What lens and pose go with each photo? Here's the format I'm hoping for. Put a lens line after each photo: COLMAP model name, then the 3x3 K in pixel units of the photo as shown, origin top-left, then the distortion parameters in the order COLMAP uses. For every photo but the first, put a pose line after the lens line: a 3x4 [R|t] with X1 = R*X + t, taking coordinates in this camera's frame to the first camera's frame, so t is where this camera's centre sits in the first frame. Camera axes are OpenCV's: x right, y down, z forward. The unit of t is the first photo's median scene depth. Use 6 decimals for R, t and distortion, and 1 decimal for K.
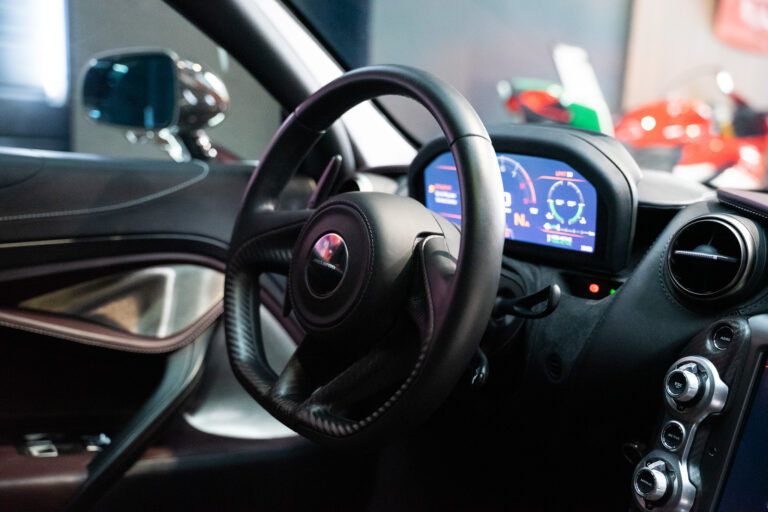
lens RADIAL K [[884.7, 0, 386.3], [0, 884.7, 258.3], [0, 0, 1]] dist [0.079377, 0.000000]
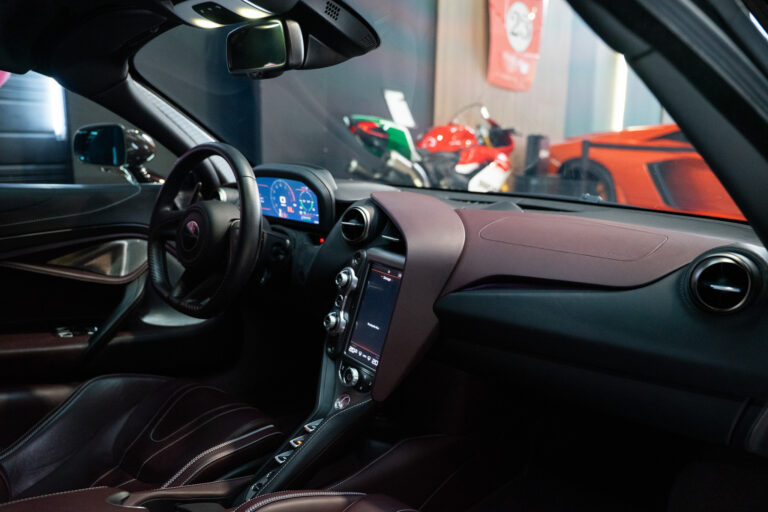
lens RADIAL K [[612.0, 0, 381.0], [0, 612.0, 260.0], [0, 0, 1]] dist [-0.040295, 0.005272]
pose [[0.991715, -0.052342, 0.117306, 0.190694], [0.045582, 0.997182, 0.059590, -0.000552], [-0.120095, -0.053750, 0.991306, -0.474729]]
